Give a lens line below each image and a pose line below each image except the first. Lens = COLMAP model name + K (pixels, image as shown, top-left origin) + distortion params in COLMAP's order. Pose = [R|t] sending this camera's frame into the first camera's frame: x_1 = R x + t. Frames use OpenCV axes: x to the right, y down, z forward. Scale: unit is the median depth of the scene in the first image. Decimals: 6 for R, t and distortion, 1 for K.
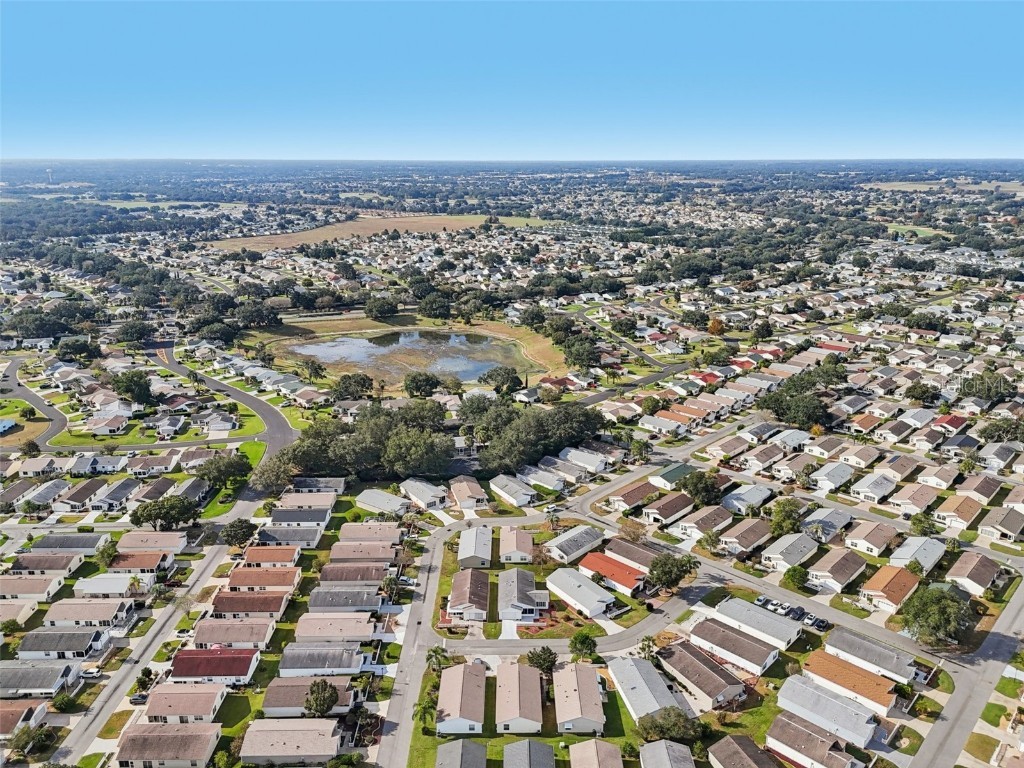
lens RADIAL K [[750.8, 0, 515.1], [0, 750.8, 387.2], [0, 0, 1]] dist [0.089777, -0.094725]
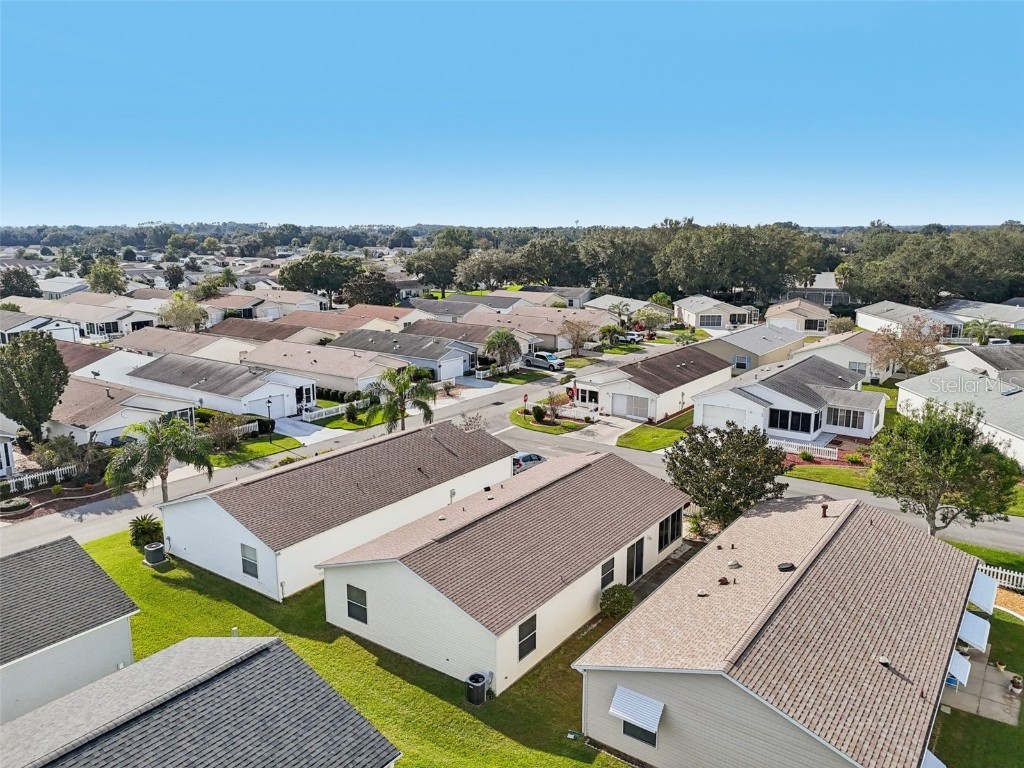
lens RADIAL K [[750.8, 0, 515.1], [0, 750.8, 387.2], [0, 0, 1]] dist [0.089777, -0.094725]
pose [[0.807896, 0.124852, -0.575947, 0.128468], [-0.174204, 0.984221, -0.031003, 0.387073], [0.562989, 0.125379, 0.816899, 0.848368]]
